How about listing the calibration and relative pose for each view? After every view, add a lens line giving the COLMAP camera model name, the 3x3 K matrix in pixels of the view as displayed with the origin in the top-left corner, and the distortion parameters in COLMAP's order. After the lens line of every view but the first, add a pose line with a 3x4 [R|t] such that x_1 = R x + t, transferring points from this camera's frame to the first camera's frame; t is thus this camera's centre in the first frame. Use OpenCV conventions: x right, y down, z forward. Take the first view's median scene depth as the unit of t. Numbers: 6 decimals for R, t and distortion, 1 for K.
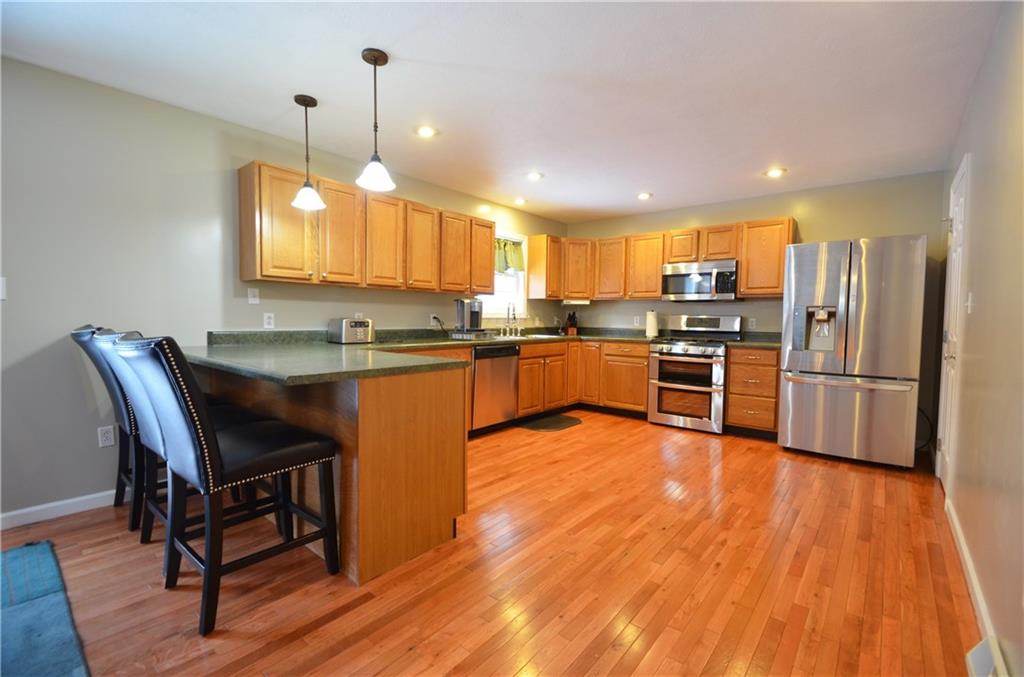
lens RADIAL K [[447.5, 0, 529.8], [0, 447.5, 339.2], [0, 0, 1]] dist [-0.003446, -0.003327]
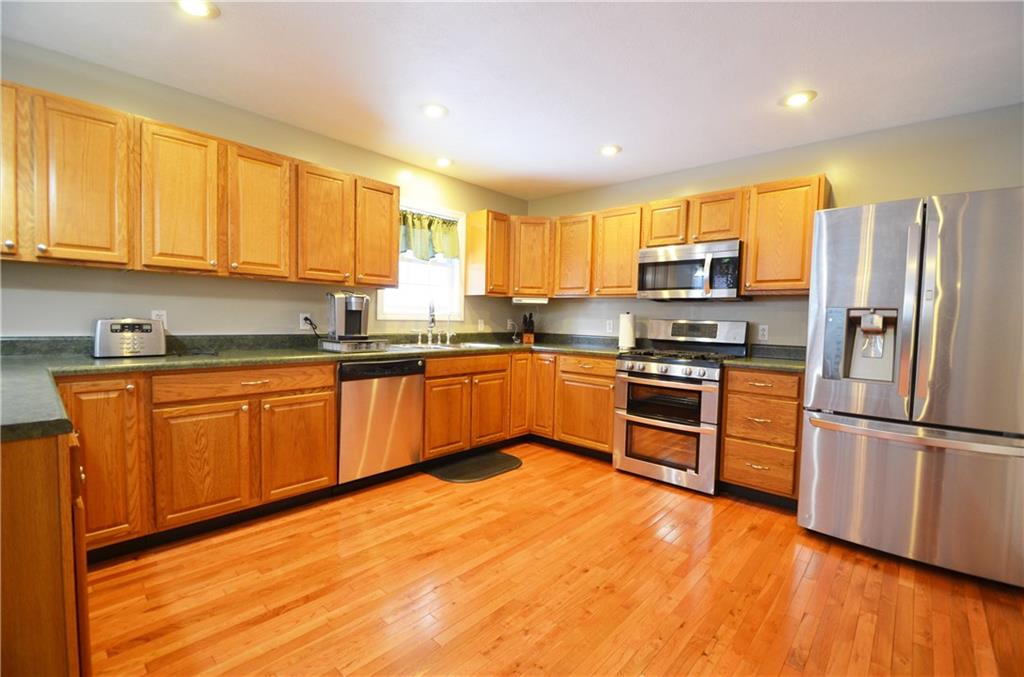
lens RADIAL K [[447.5, 0, 531.7], [0, 447.5, 338.8], [0, 0, 1]] dist [-0.003446, -0.003327]
pose [[0.999096, 0.014207, -0.040060, 0.185303], [-0.014406, 0.999885, -0.004678, -0.019349], [0.039989, 0.005251, 0.999186, 0.324446]]
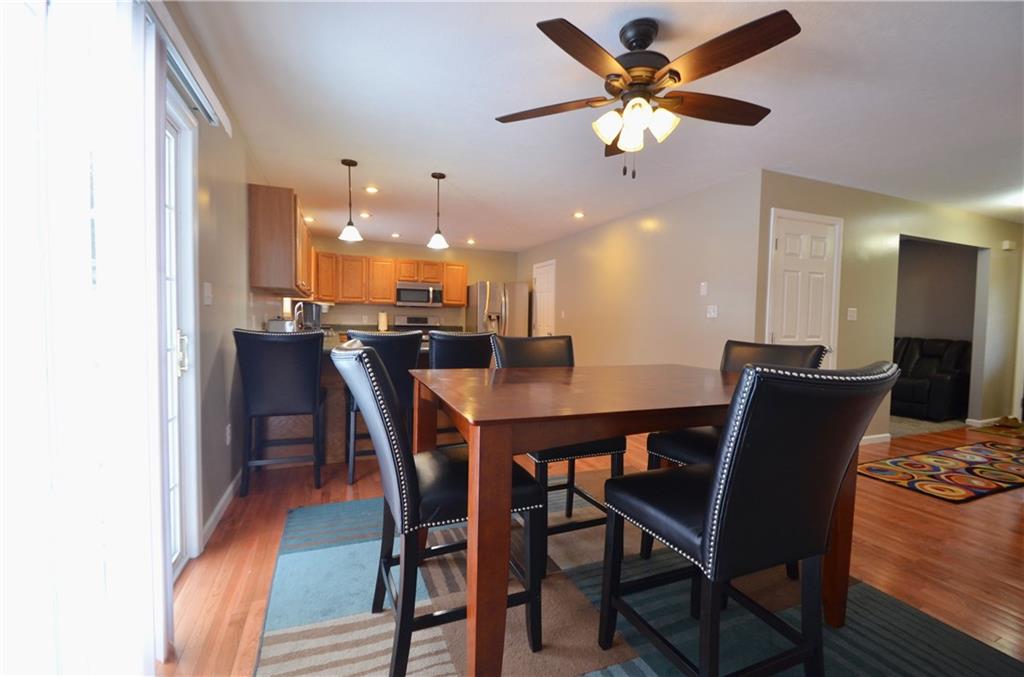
lens RADIAL K [[447.5, 0, 511.8], [0, 447.5, 338.6], [0, 0, 1]] dist [-0.003446, -0.003327]
pose [[0.494500, -0.041404, 0.868191, -0.964059], [0.024607, 0.999131, 0.033633, -0.020872], [-0.868829, 0.004732, 0.495089, -0.075368]]
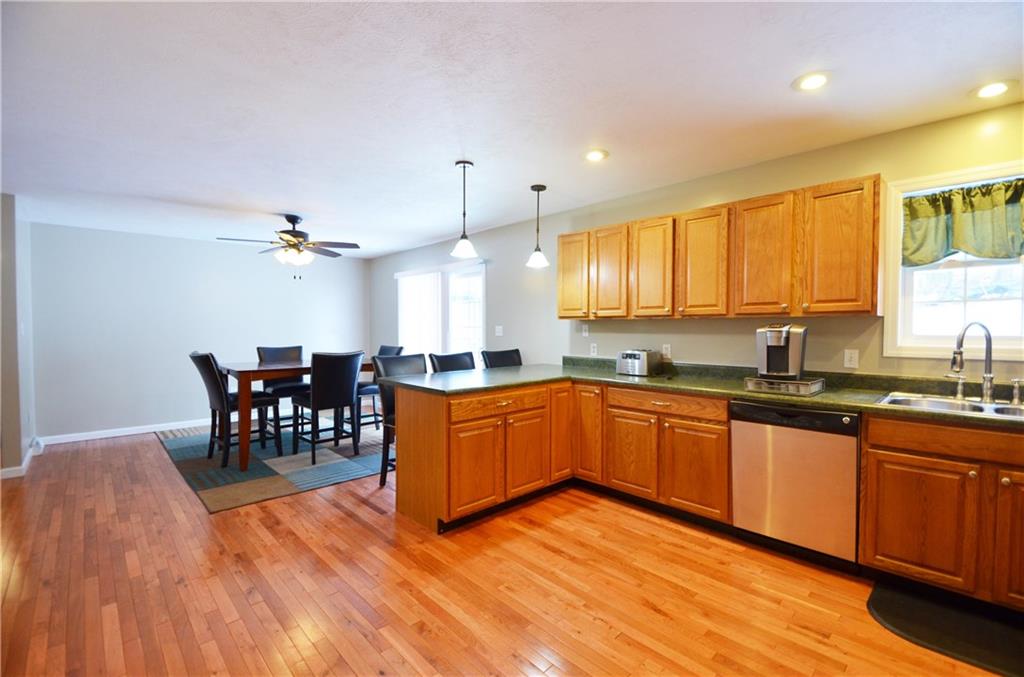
lens RADIAL K [[447.5, 0, 511.7], [0, 447.5, 337.9], [0, 0, 1]] dist [-0.003446, -0.003327]
pose [[-0.143551, 0.009059, -0.989602, 0.551354], [-0.050274, 0.998600, 0.016434, -0.065423], [0.988365, 0.052110, -0.142894, 0.739347]]
